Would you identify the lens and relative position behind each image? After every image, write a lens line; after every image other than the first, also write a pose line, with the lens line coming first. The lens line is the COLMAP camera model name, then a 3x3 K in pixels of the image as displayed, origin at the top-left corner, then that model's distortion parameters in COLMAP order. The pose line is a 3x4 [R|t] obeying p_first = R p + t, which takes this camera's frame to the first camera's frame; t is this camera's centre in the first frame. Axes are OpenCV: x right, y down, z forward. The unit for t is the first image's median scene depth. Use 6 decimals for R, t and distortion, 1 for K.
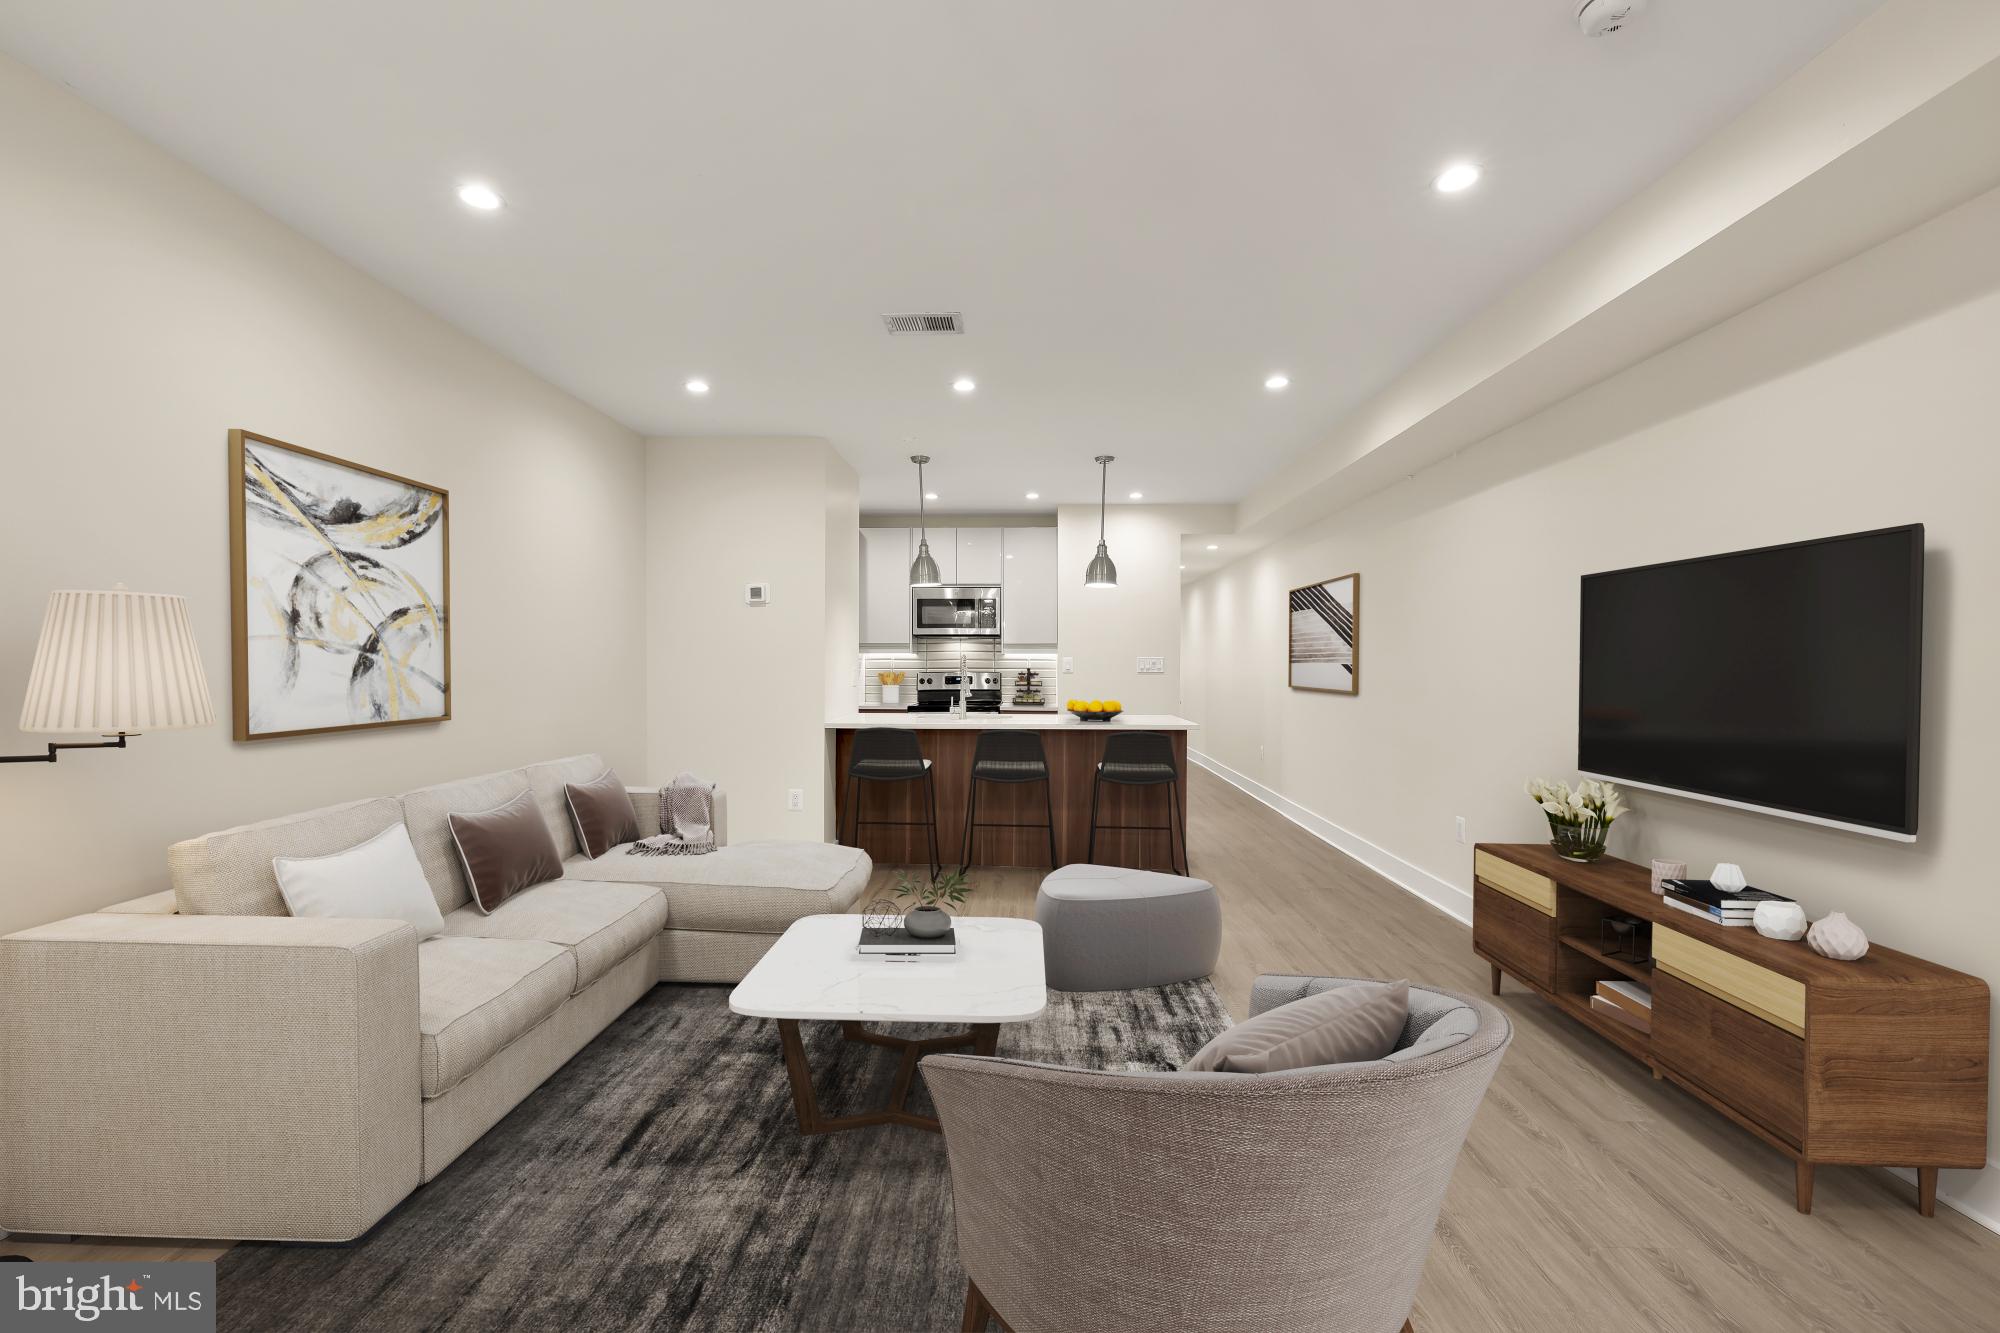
lens RADIAL K [[827.8, 0, 997.3], [0, 827.8, 674.6], [0, 0, 1]] dist [-0.004259, -0.000560]
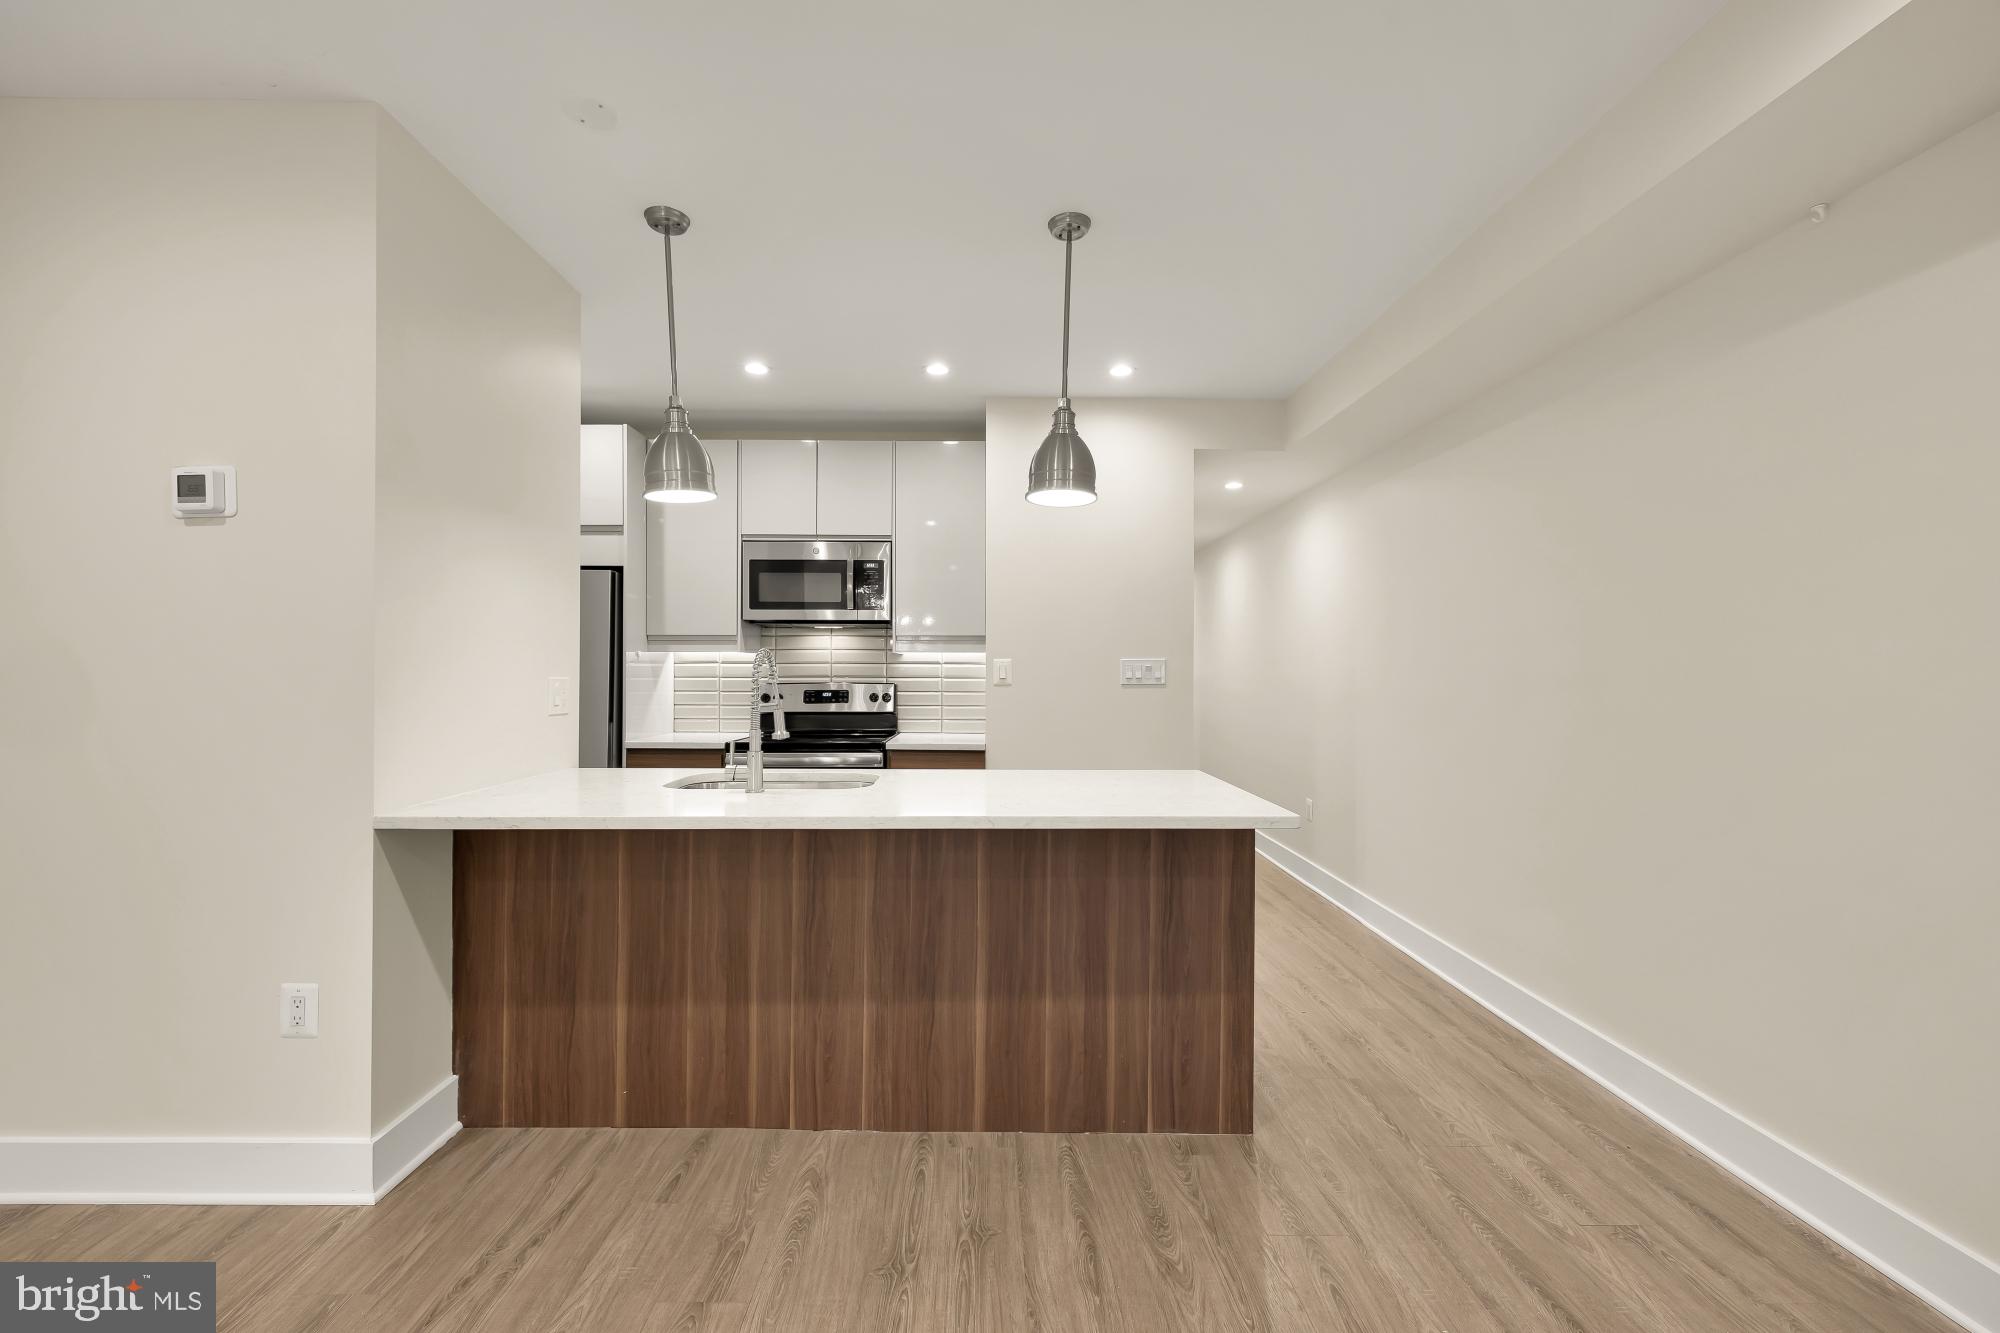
lens RADIAL K [[827.8, 0, 997.3], [0, 827.8, 674.6], [0, 0, 1]] dist [-0.004259, -0.000560]
pose [[0.998548, 0.000771, 0.053855, 0.050060], [-0.000348, 0.999969, -0.007858, -0.004877], [-0.053859, 0.007827, 0.998518, 0.419015]]
